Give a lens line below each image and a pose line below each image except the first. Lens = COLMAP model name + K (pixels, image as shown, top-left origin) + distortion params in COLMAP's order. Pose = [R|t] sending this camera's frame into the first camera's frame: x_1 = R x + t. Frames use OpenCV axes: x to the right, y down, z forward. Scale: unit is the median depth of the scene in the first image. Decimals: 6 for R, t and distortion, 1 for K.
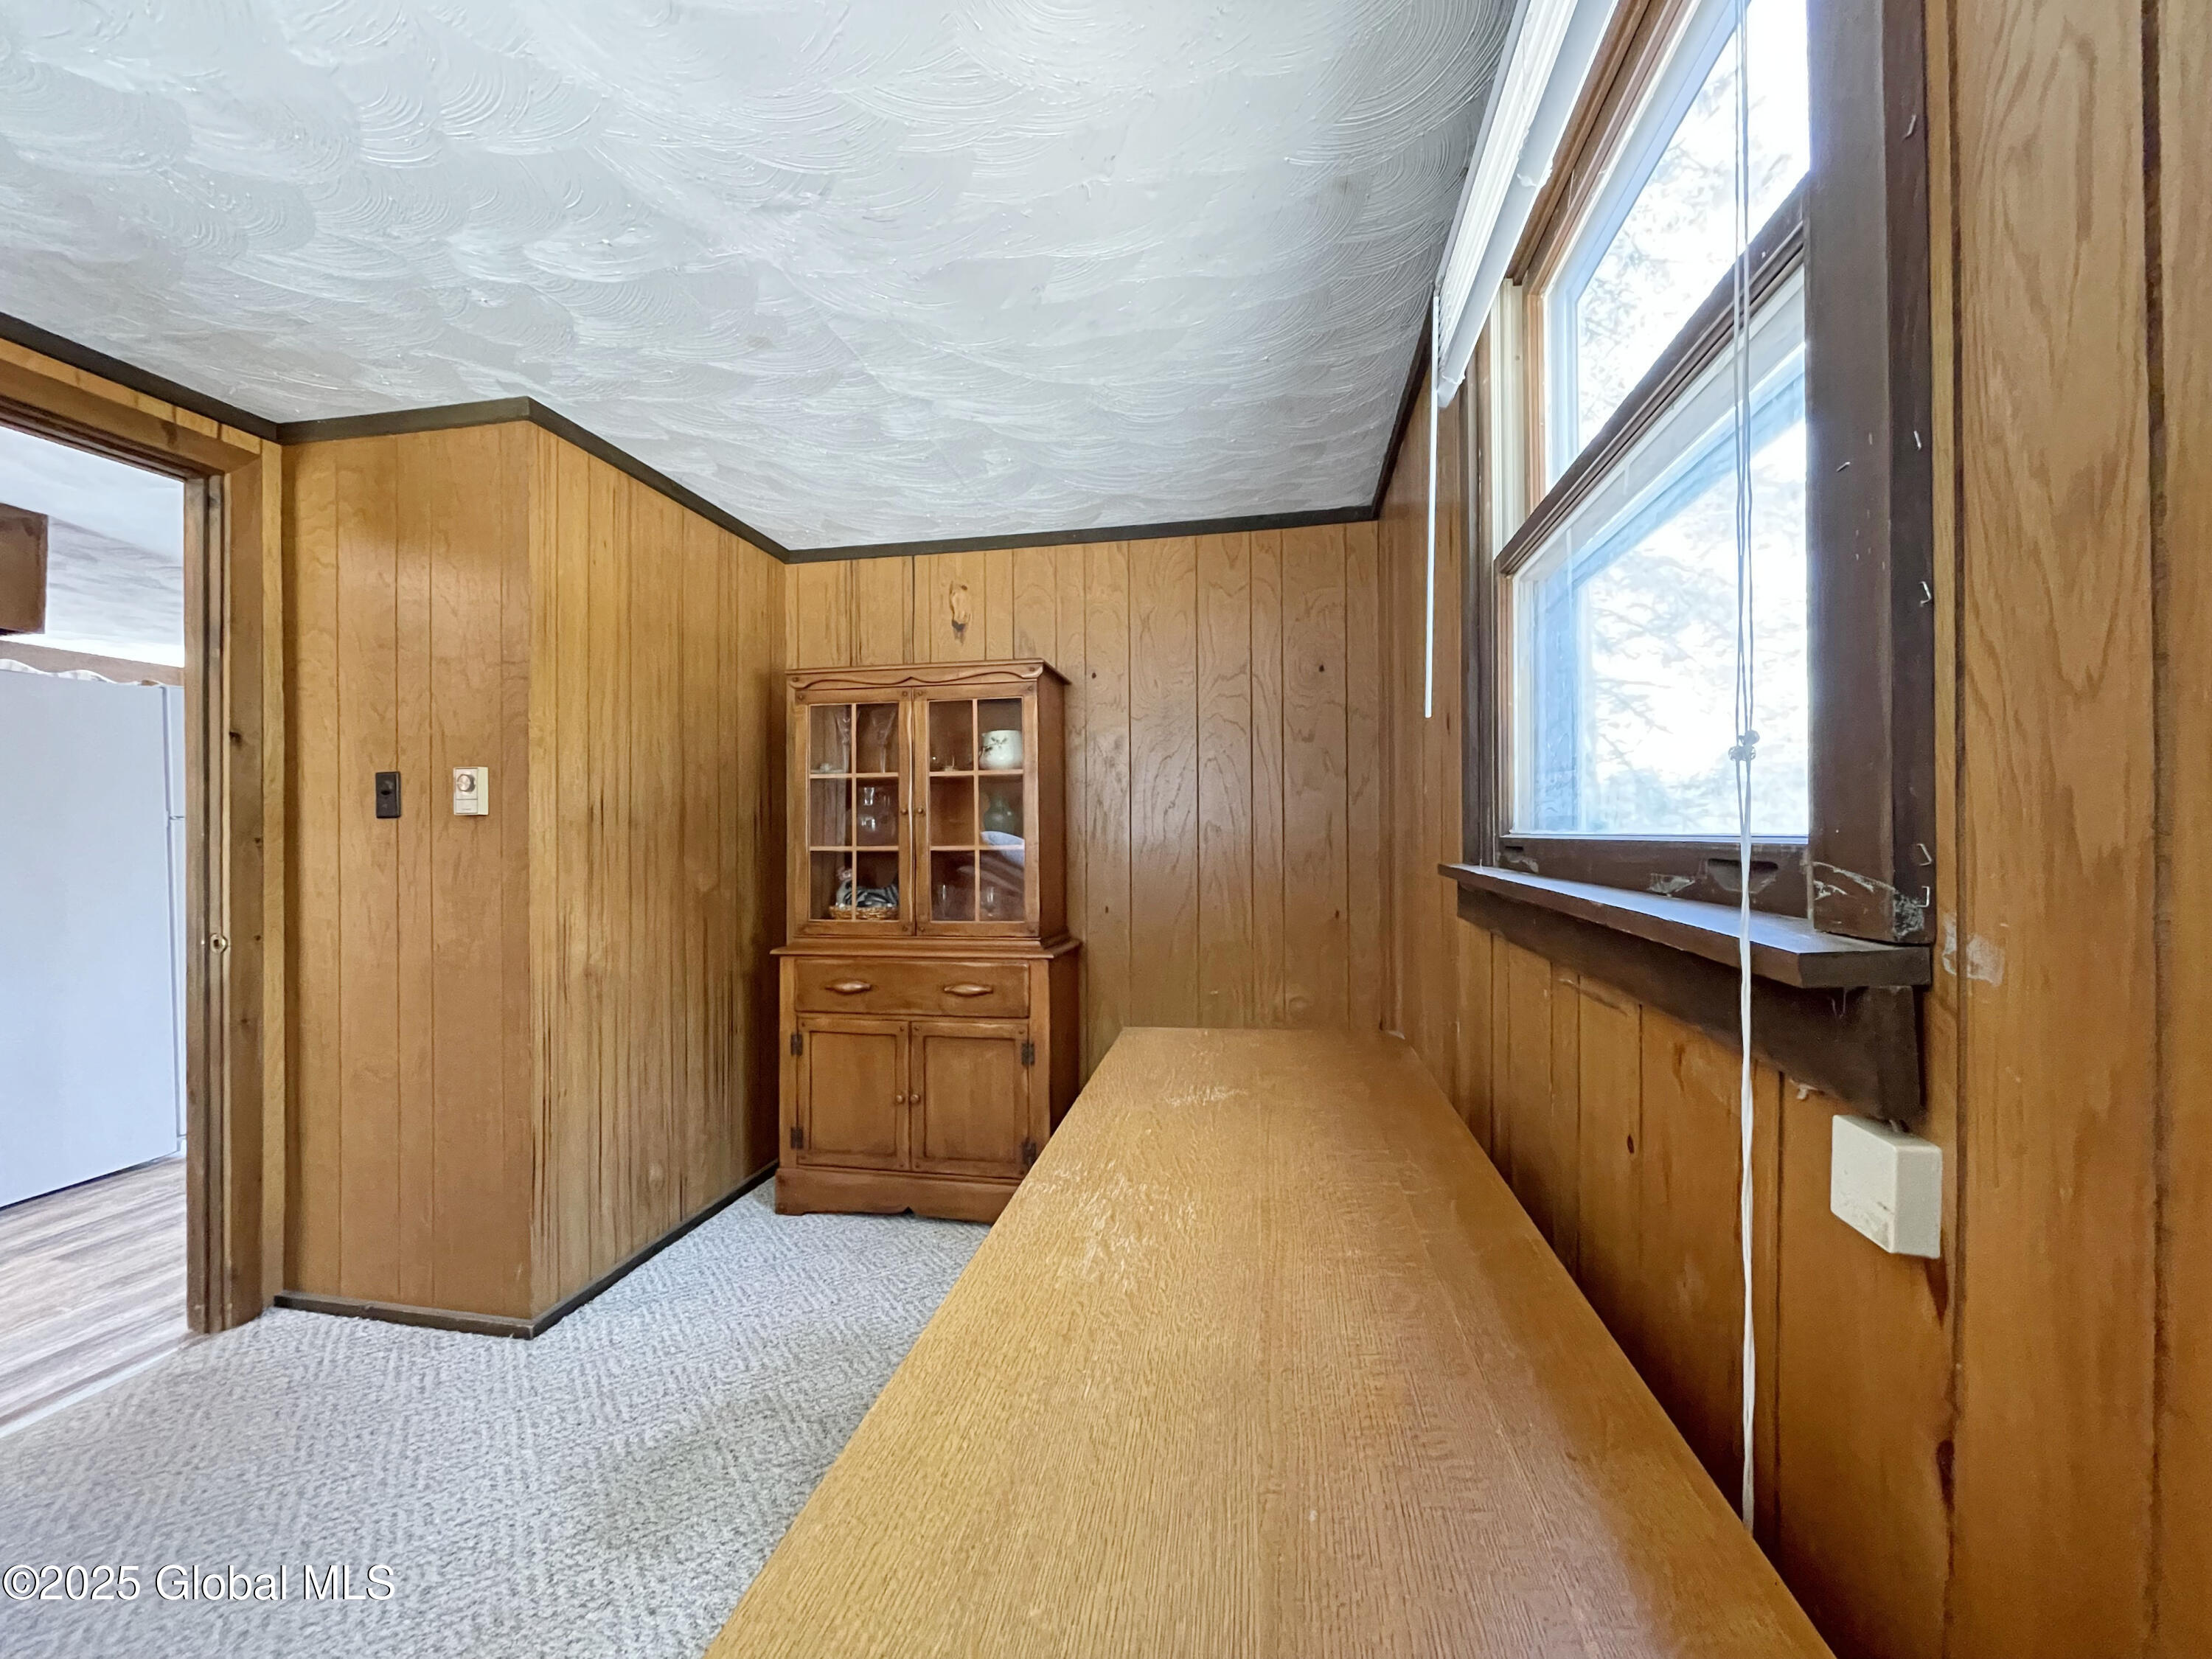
lens RADIAL K [[890.0, 0, 1105.2], [0, 890.0, 832.9], [0, 0, 1]] dist [0.001347, 0.000258]
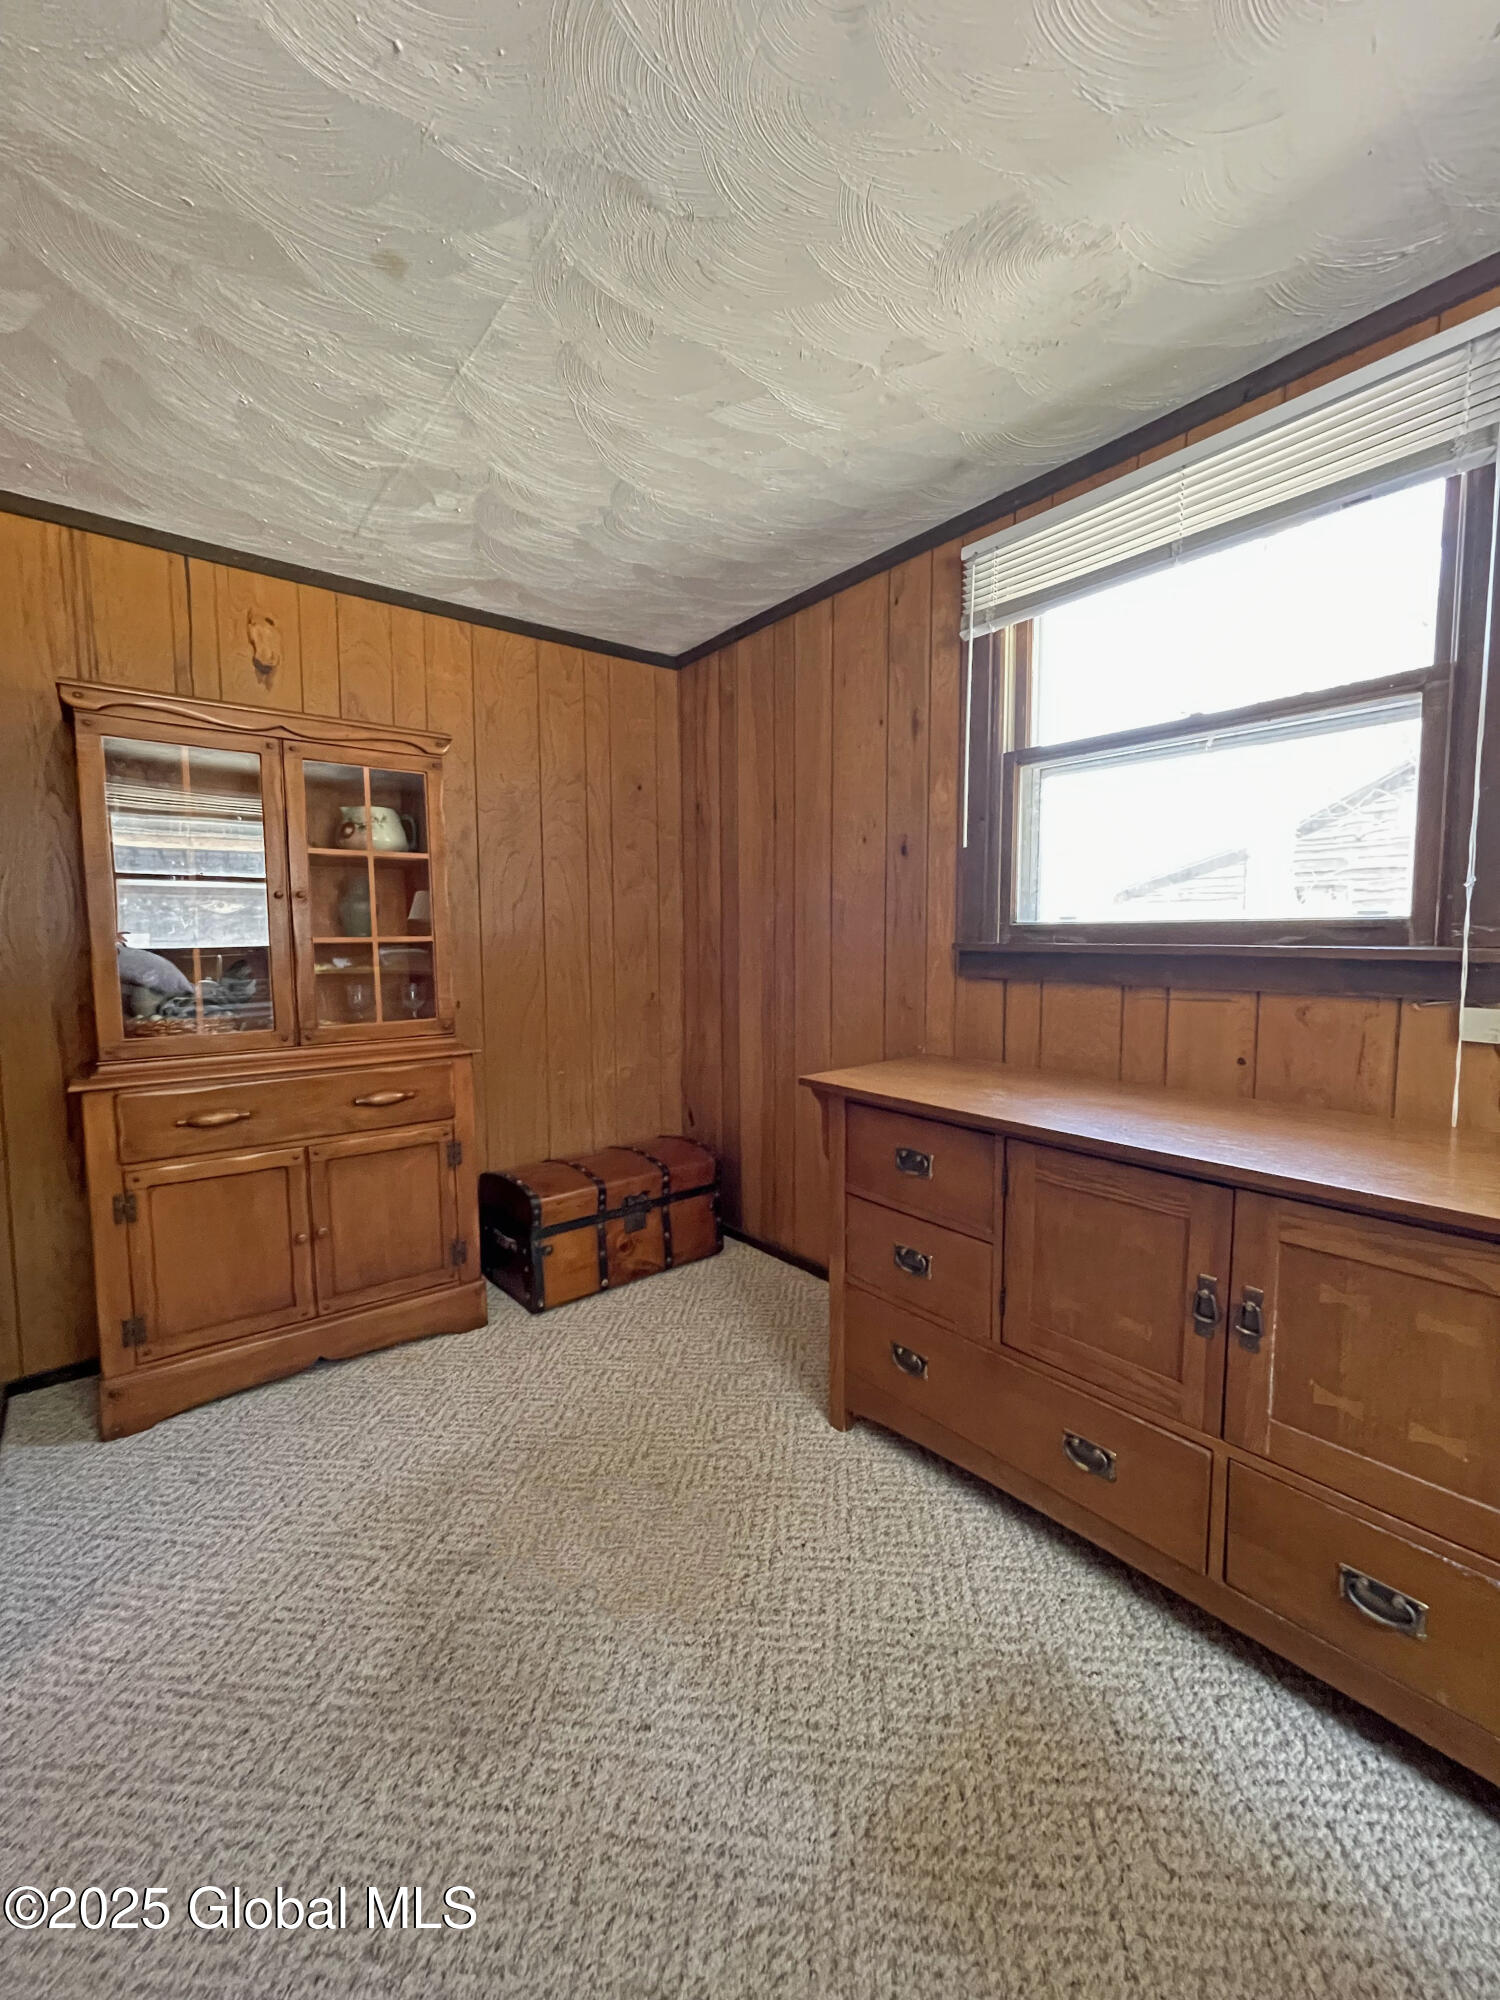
lens RADIAL K [[804.7, 0, 739.2], [0, 804.7, 1002.7], [0, 0, 1]] dist [0.001347, 0.000258]
pose [[0.658217, -0.058024, 0.750589, -0.506481], [-0.004029, 0.996740, 0.080585, 0.013097], [-0.752817, -0.056067, 0.655837, 0.195979]]
